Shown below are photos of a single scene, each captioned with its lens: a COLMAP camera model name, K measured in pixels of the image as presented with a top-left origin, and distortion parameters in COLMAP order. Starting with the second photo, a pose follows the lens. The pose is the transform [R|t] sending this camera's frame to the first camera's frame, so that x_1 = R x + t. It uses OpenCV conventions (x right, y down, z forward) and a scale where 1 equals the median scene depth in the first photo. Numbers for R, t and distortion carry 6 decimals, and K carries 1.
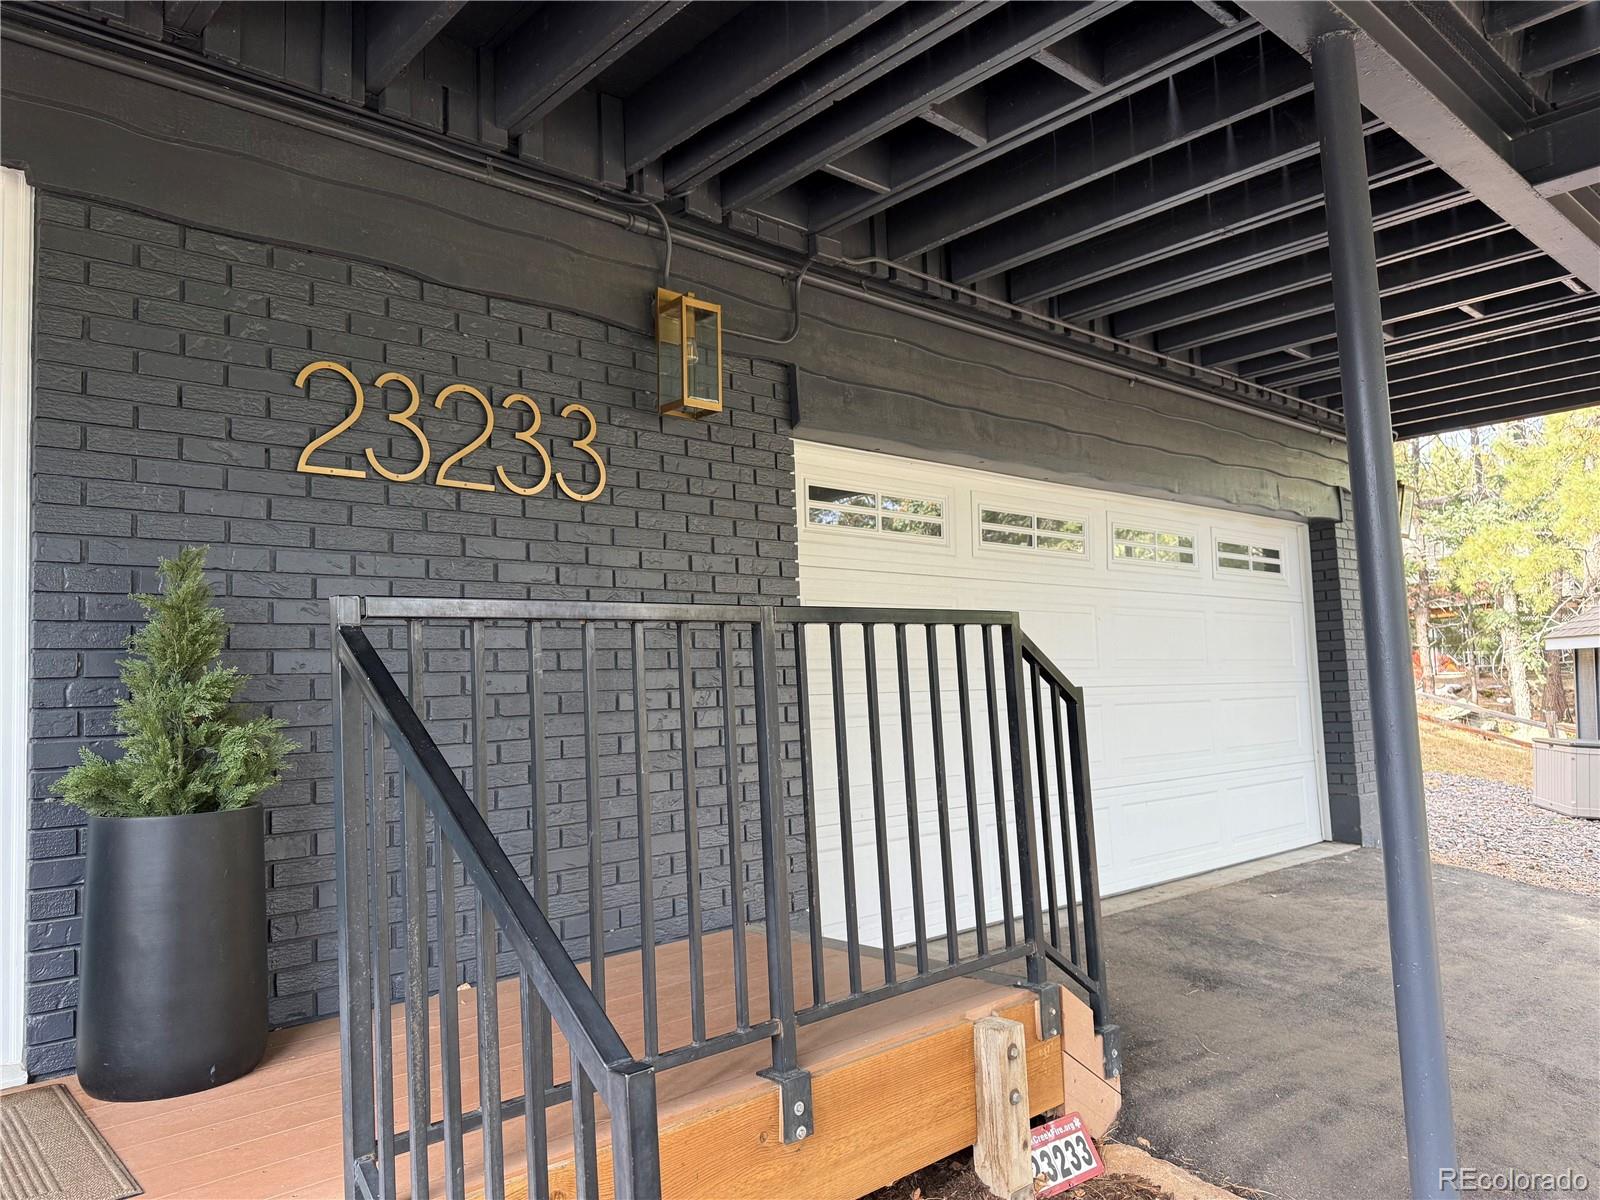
lens RADIAL K [[1127.4, 0, 800.0], [0, 1127.4, 600.0], [0, 0, 1]] dist [0.029802, -0.001454]
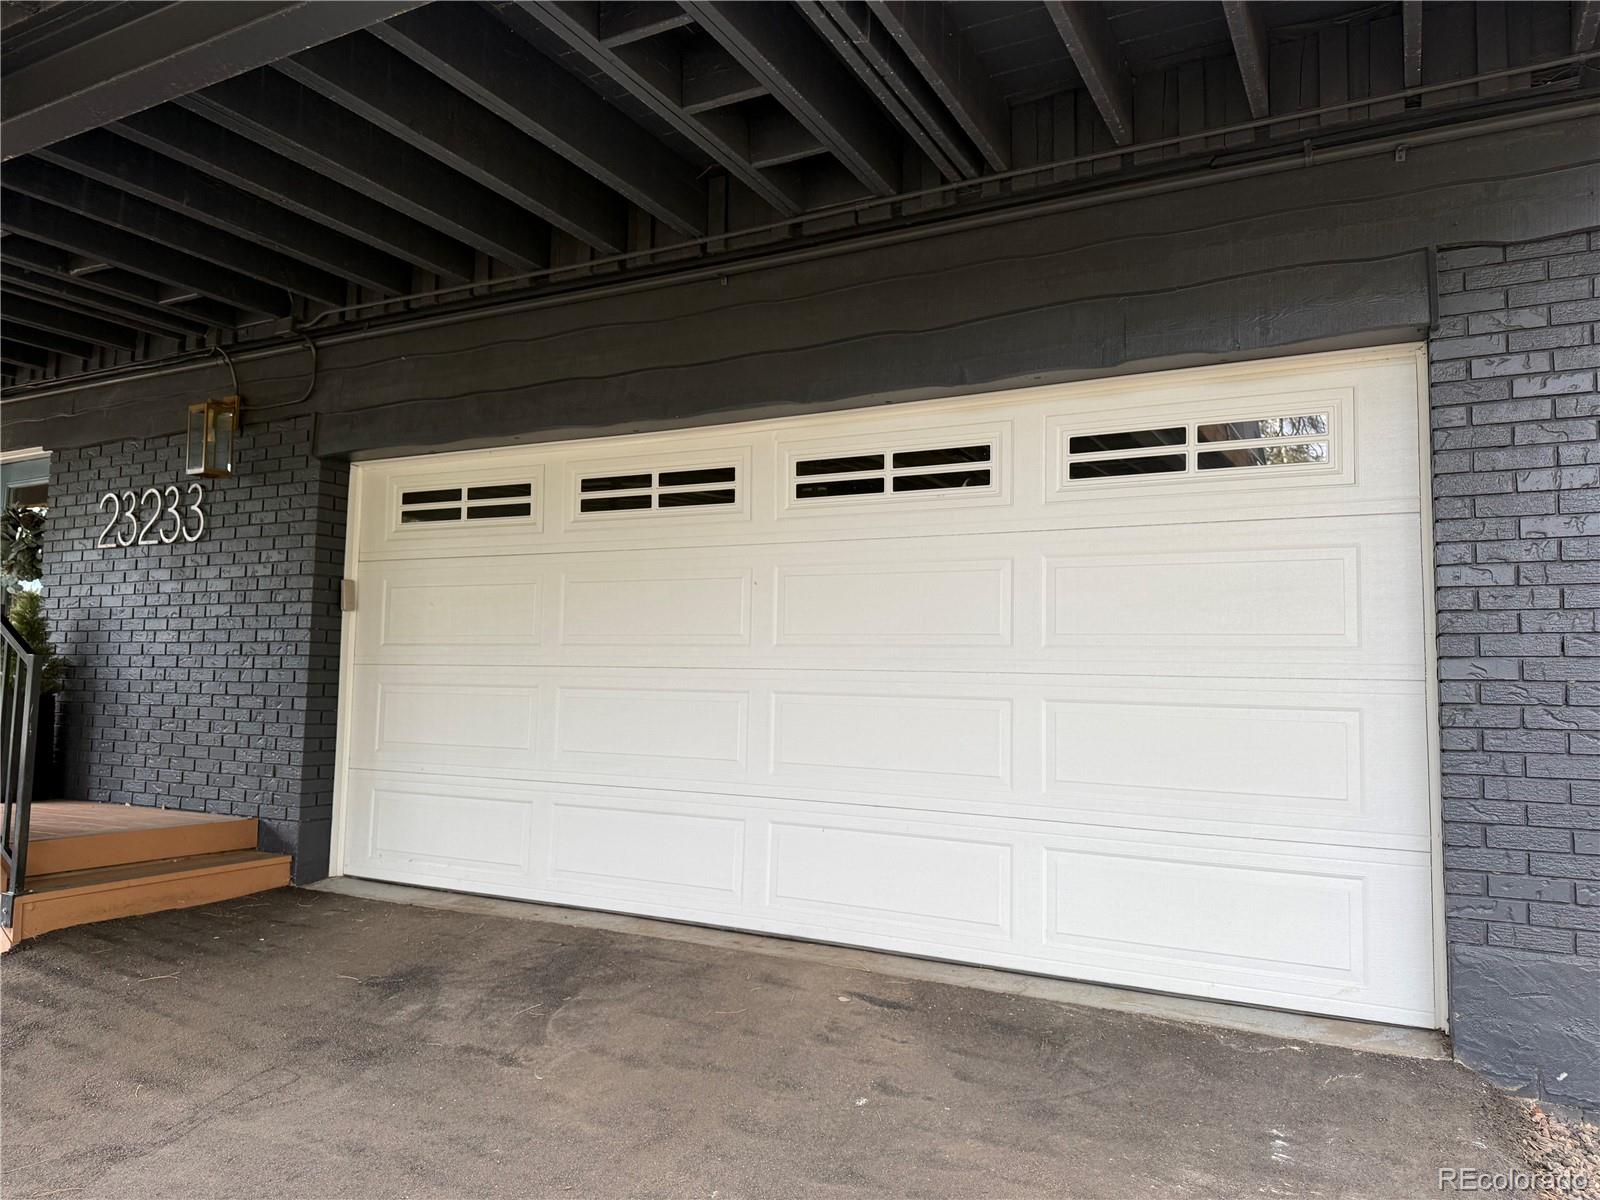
lens RADIAL K [[1098.0, 0, 800.0], [0, 1098.0, 600.0], [0, 0, 1]] dist [-0.001870, -0.000541]
pose [[0.343823, -0.048725, -0.937769, 1.135462], [0.038433, 0.998546, -0.037792, 0.066740], [0.938248, -0.023048, 0.345196, 0.879450]]
